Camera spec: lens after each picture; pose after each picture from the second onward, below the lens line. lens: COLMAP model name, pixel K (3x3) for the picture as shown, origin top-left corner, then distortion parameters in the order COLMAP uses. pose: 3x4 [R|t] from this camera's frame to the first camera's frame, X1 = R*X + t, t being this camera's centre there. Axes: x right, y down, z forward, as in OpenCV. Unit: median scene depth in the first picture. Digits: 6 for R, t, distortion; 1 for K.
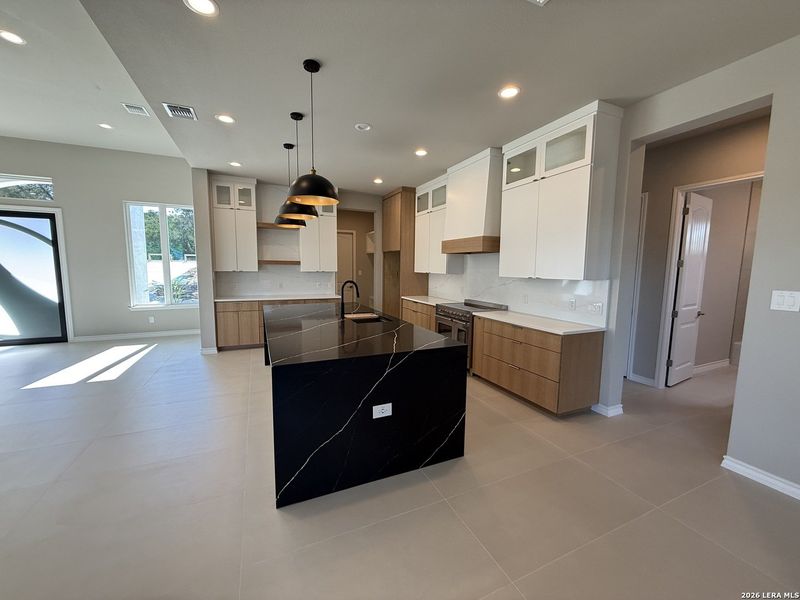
lens RADIAL K [[318.5, 0, 399.1], [0, 318.5, 300.7], [0, 0, 1]] dist [0.000885, -0.000953]
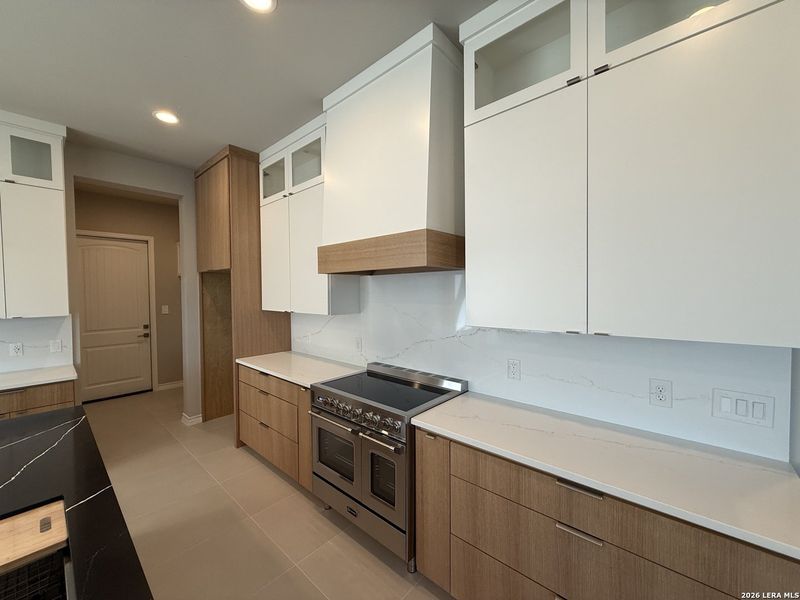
lens RADIAL K [[318.5, 0, 400.7], [0, 318.5, 299.4], [0, 0, 1]] dist [0.000885, -0.000953]
pose [[0.910273, -0.028197, 0.413048, 0.044360], [0.061777, 0.995759, -0.068169, -0.062832], [-0.409375, 0.087570, 0.908154, 0.471573]]
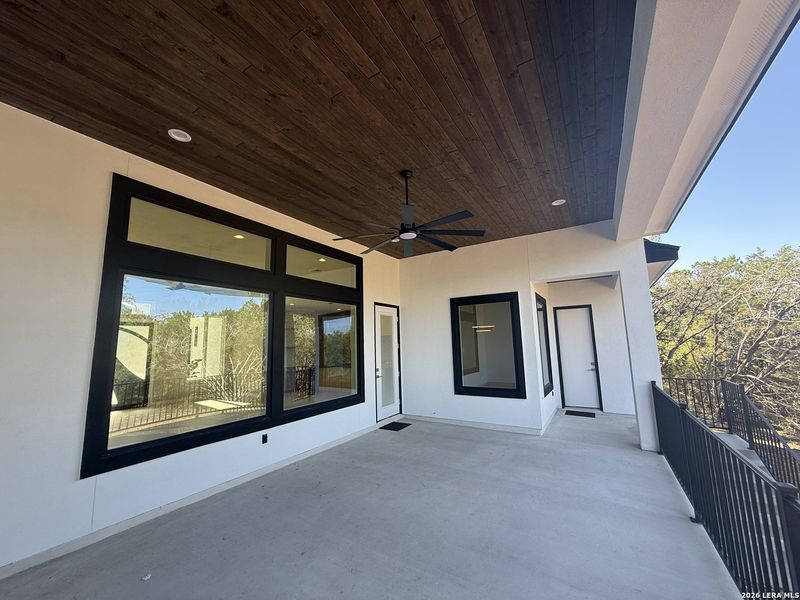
lens RADIAL K [[318.5, 0, 399.2], [0, 318.5, 301.3], [0, 0, 1]] dist [0.000885, -0.000953]
pose [[0.829235, 0.042862, 0.557255, -0.965831], [0.094950, 0.971757, -0.216037, 0.090669], [-0.550776, 0.232057, 0.801745, -1.032535]]
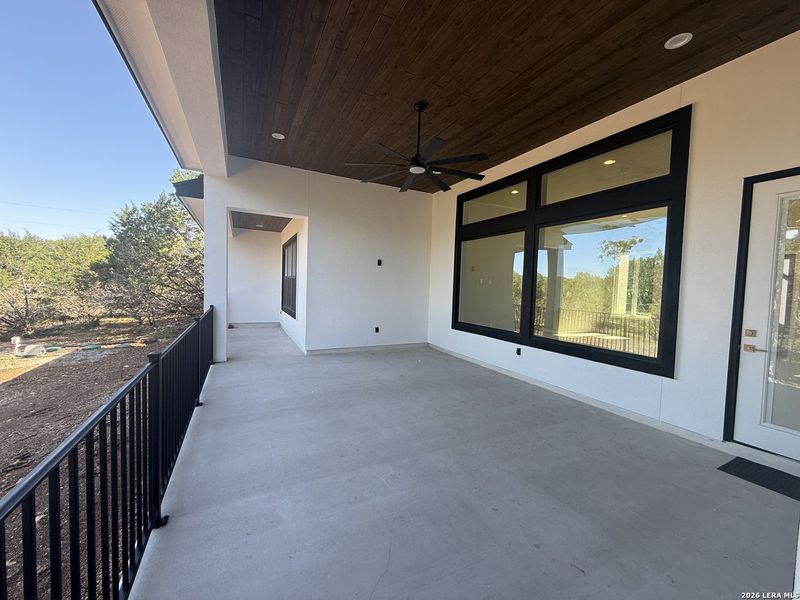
lens RADIAL K [[318.5, 0, 400.4], [0, 318.5, 300.5], [0, 0, 1]] dist [0.000885, -0.000953]
pose [[0.048585, 0.037713, -0.998107, 0.111935], [-0.139654, 0.989727, 0.030599, 0.086298], [0.989008, 0.137903, 0.053353, -0.584323]]
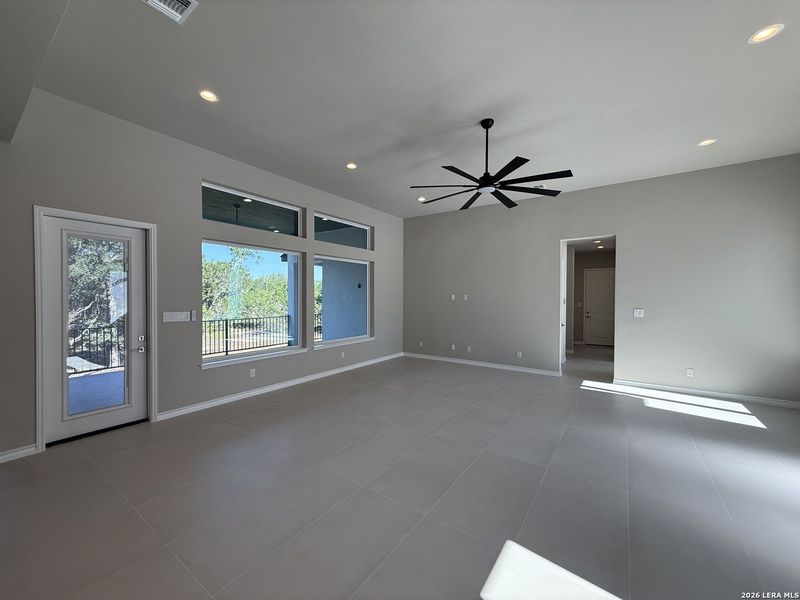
lens RADIAL K [[318.5, 0, 400.4], [0, 318.5, 298.3], [0, 0, 1]] dist [0.000885, -0.000953]
pose [[-0.858354, -0.011106, -0.512938, -0.505430], [-0.068959, 0.993191, 0.093892, -0.116082], [0.508402, 0.115964, -0.853276, 0.884070]]
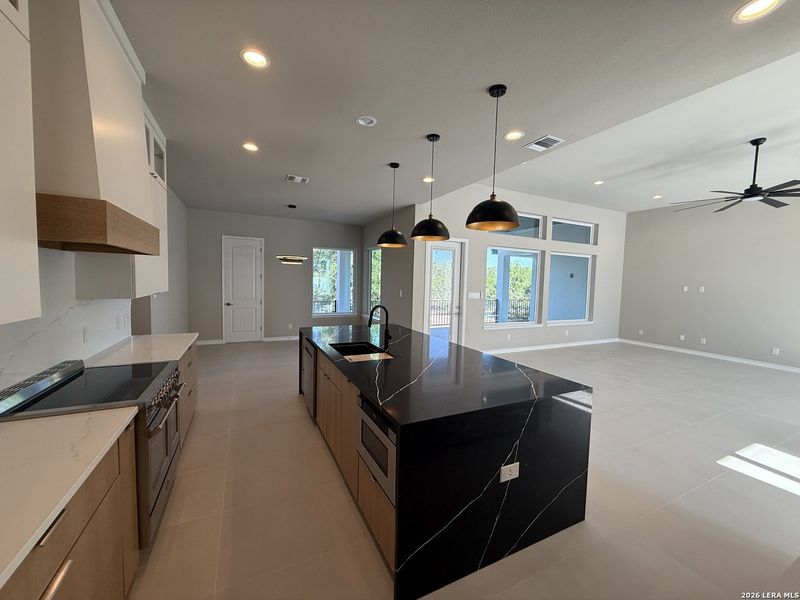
lens RADIAL K [[318.5, 0, 398.0], [0, 318.5, 298.2], [0, 0, 1]] dist [0.000885, -0.000953]
pose [[-0.998765, -0.036411, -0.033813, -0.112678], [-0.041473, 0.985647, 0.163646, -0.142641], [0.027369, 0.164846, -0.985940, 1.167503]]
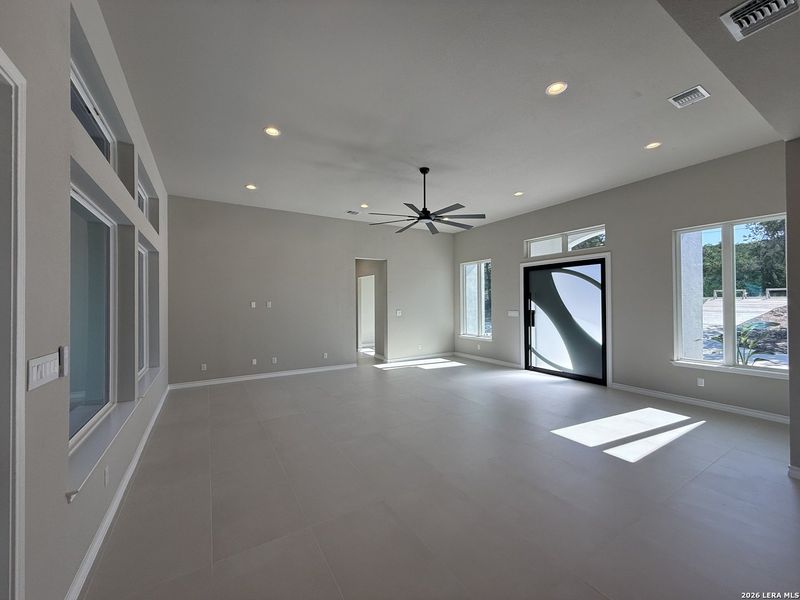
lens RADIAL K [[318.5, 0, 397.3], [0, 318.5, 299.9], [0, 0, 1]] dist [0.000885, -0.000953]
pose [[0.121597, -0.022211, -0.992331, -0.152684], [-0.096703, 0.994729, -0.034114, -0.040015], [0.987858, 0.100109, 0.118808, 0.237196]]
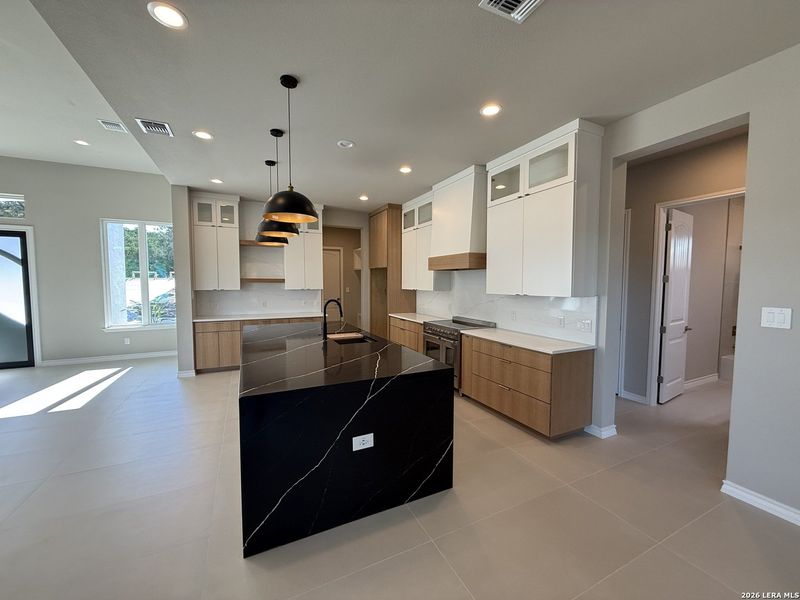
lens RADIAL K [[318.5, 0, 399.0], [0, 318.5, 300.7], [0, 0, 1]] dist [0.000885, -0.000953]
pose [[0.999506, -0.010334, 0.029695, 0.011113], [0.011747, 0.998786, -0.047831, -0.007260], [-0.029165, 0.048156, 0.998414, 0.020855]]
